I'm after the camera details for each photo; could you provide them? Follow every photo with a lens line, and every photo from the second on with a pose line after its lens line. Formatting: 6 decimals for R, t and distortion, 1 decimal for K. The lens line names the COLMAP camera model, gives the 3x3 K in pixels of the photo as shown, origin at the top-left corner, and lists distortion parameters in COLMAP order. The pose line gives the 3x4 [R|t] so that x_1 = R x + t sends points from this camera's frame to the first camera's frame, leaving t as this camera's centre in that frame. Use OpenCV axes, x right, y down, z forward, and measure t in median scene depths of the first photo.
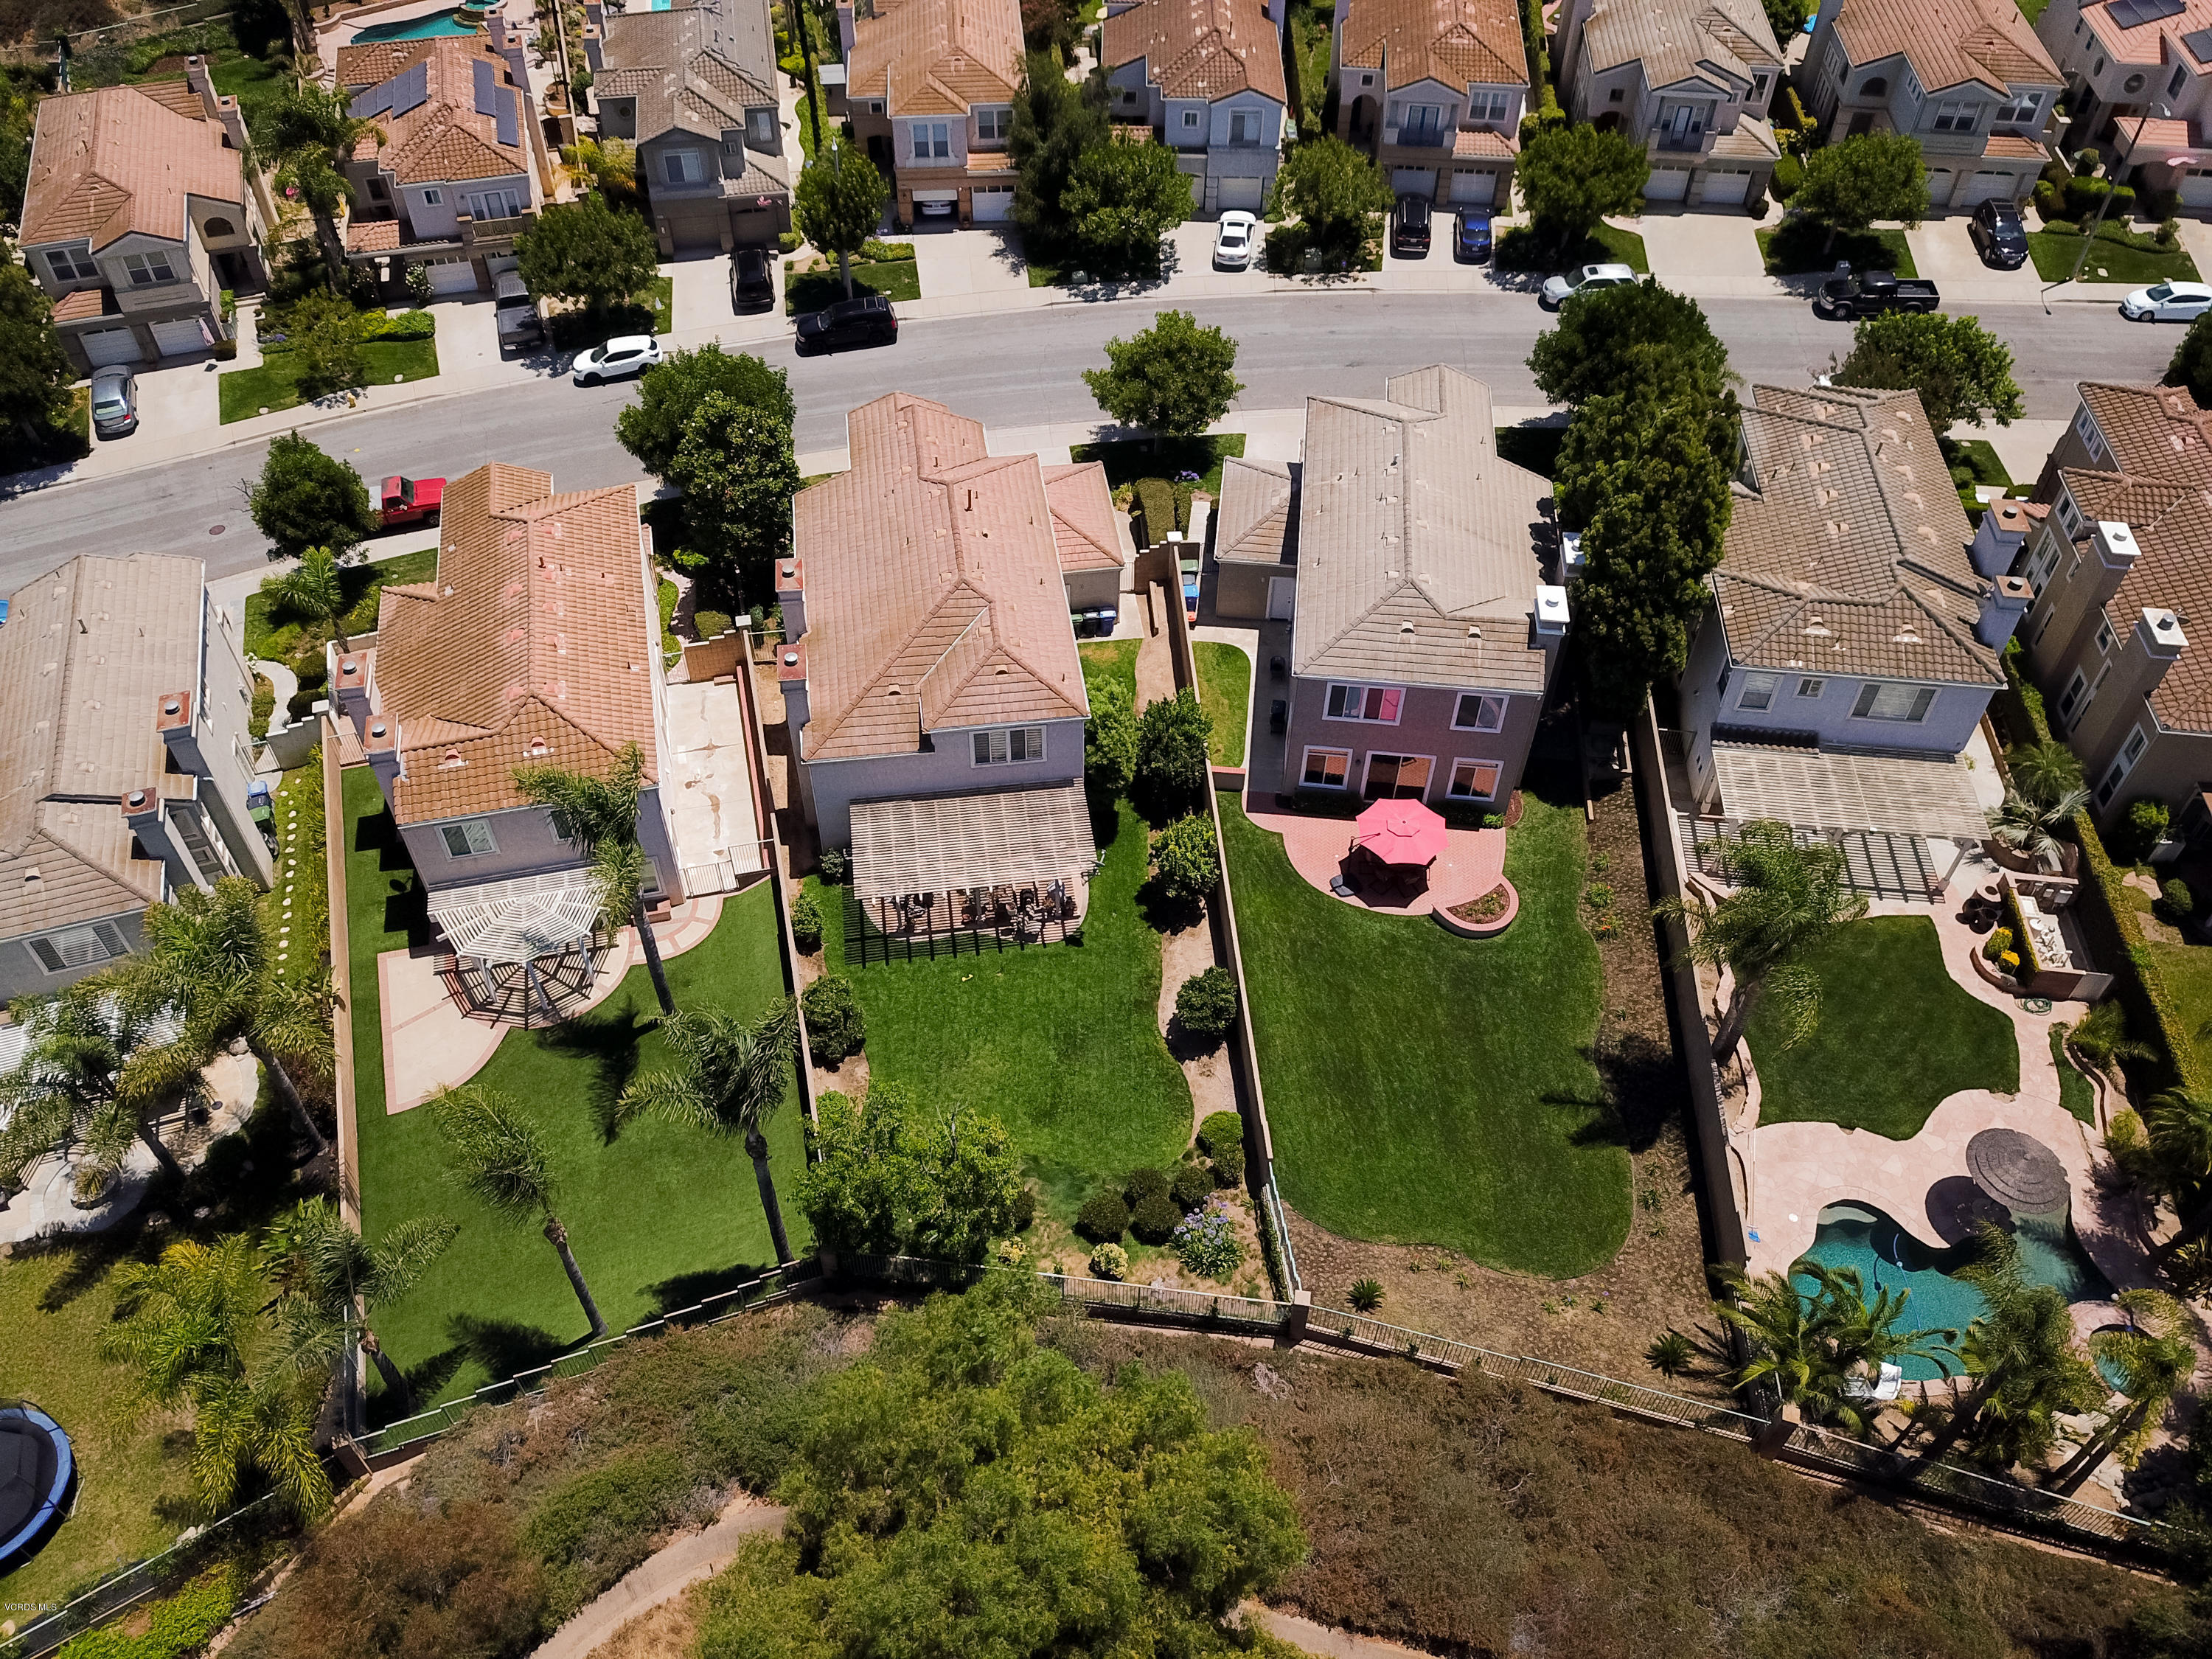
lens RADIAL K [[1678.2, 0, 1108.1], [0, 1678.2, 830.8], [0, 0, 1]] dist [-0.002376, 0.002704]
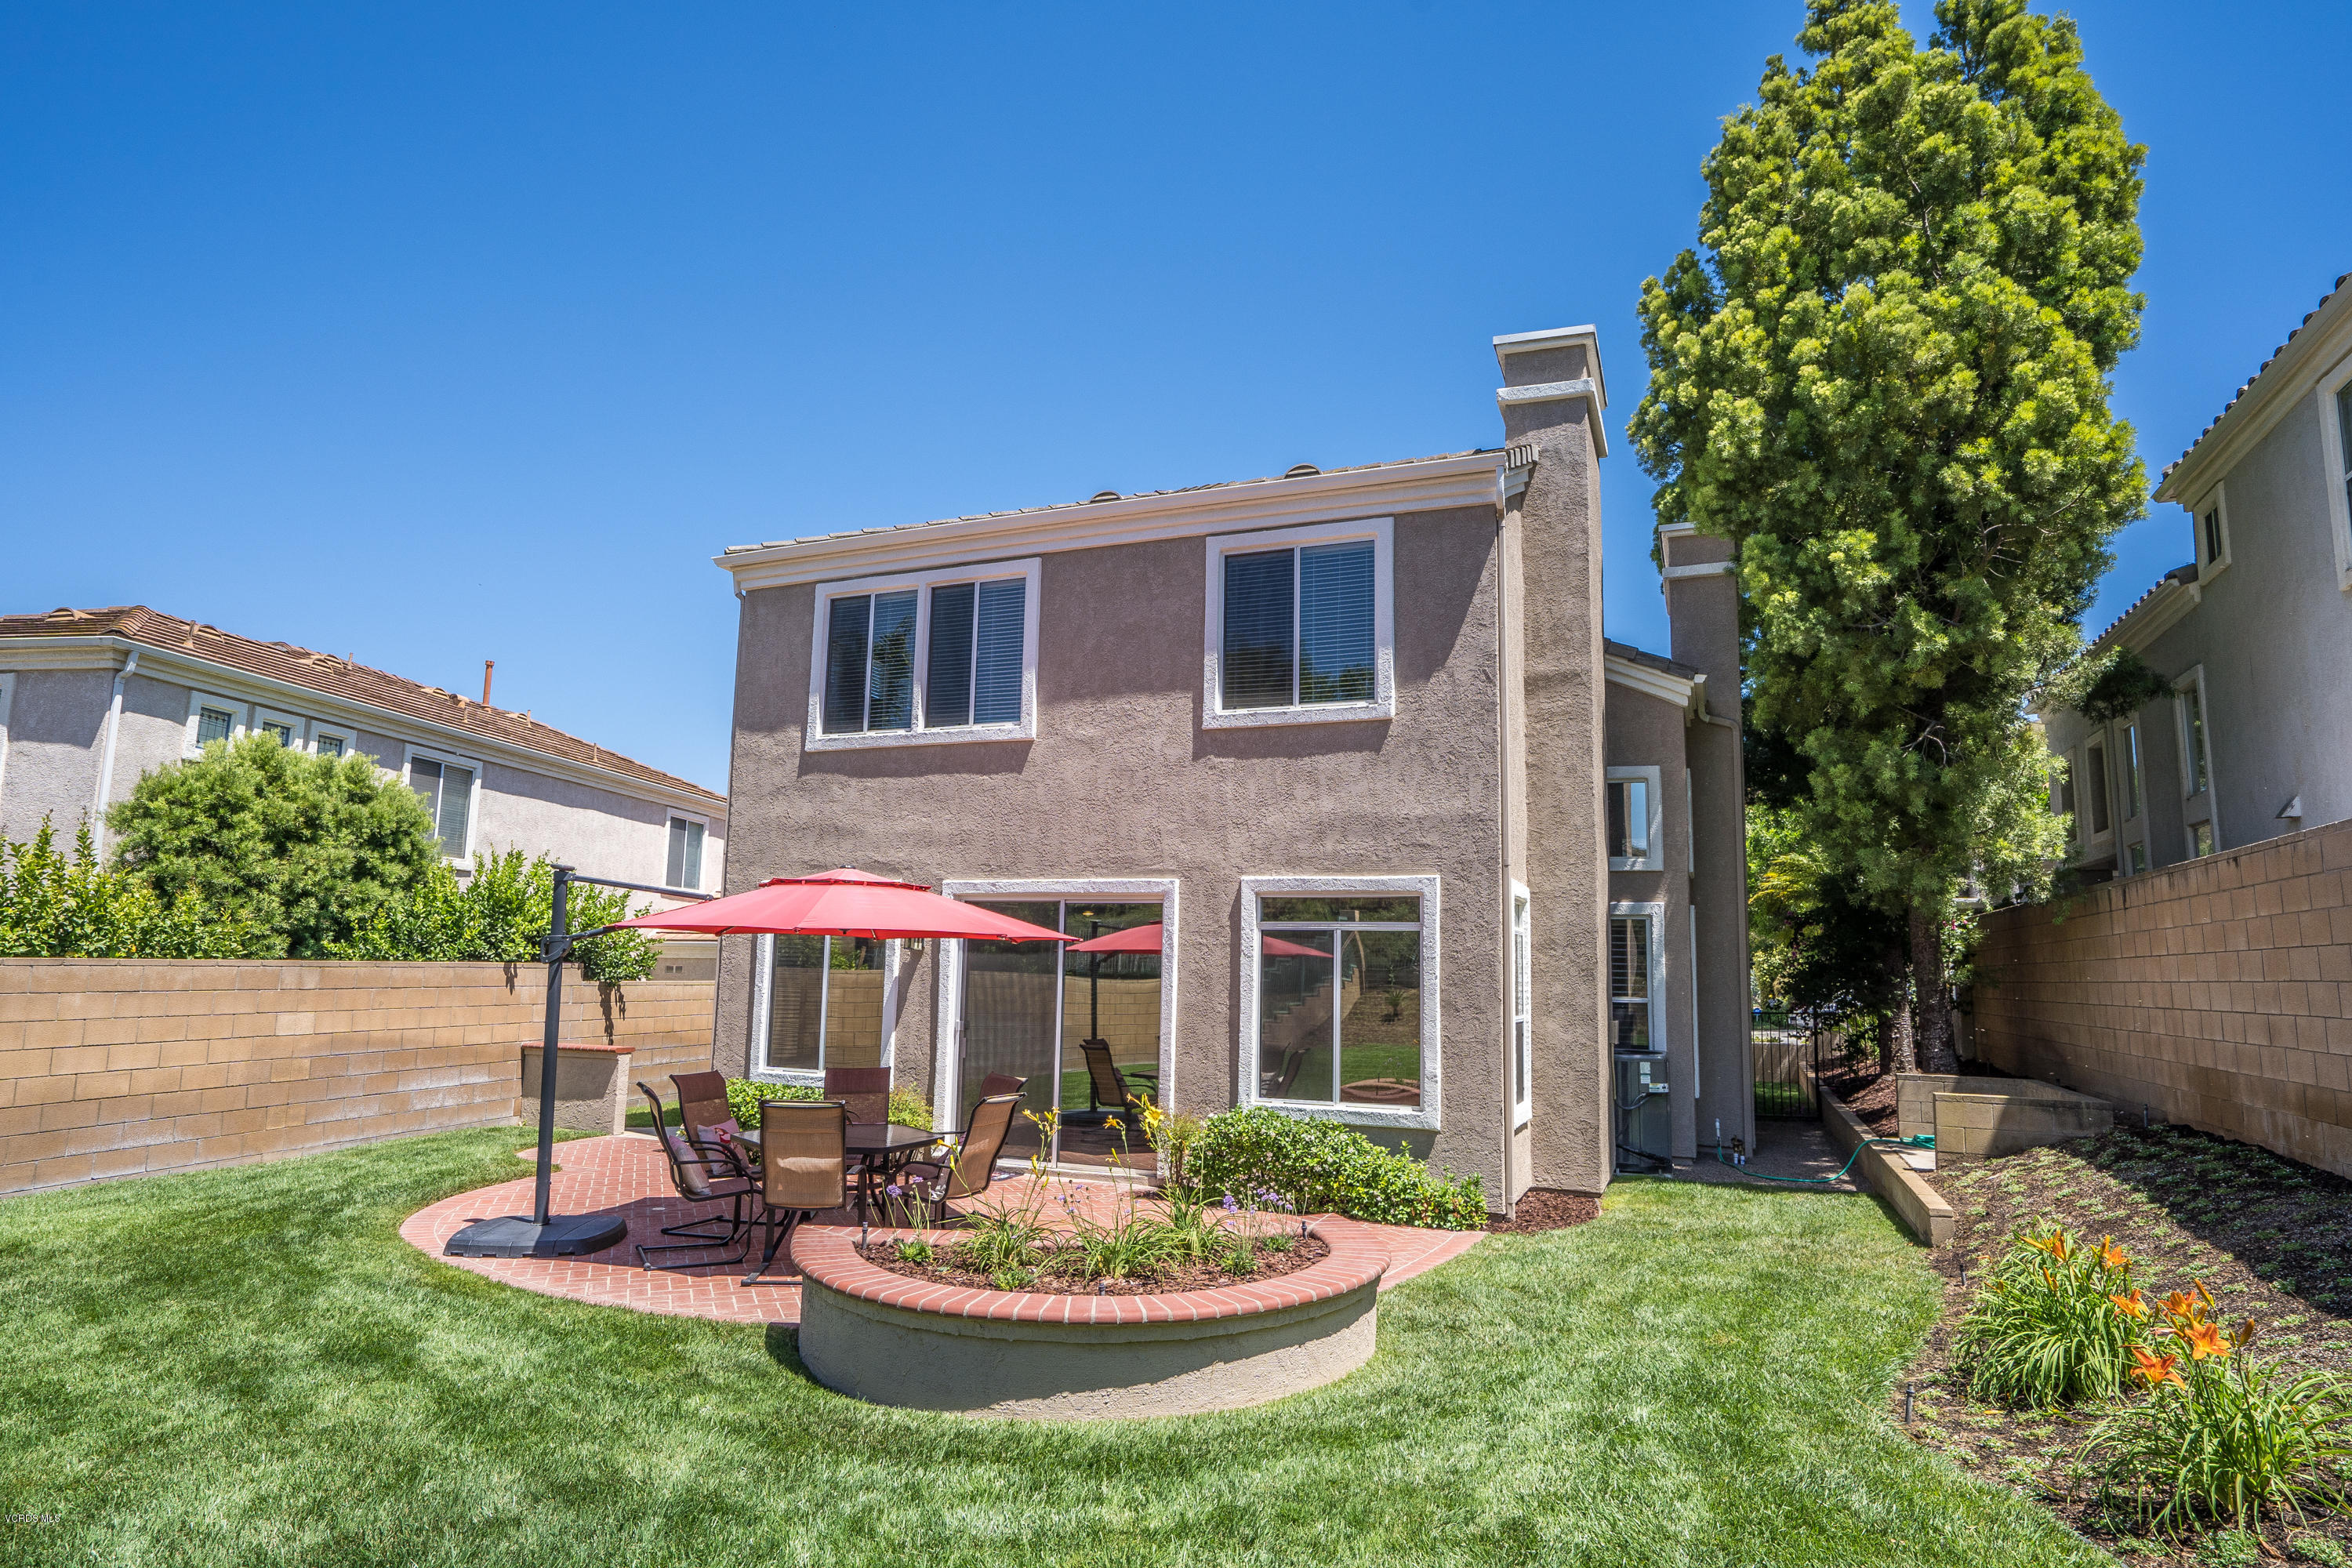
lens RADIAL K [[1321.7, 0, 1182.0], [0, 1321.7, 771.6], [0, 0, 1]] dist [-0.029240, 0.004728]
pose [[0.964793, -0.022484, -0.262049, 0.255744], [-0.202909, 0.570295, -0.795985, 0.105142], [0.167342, 0.821132, 0.545654, 0.902399]]
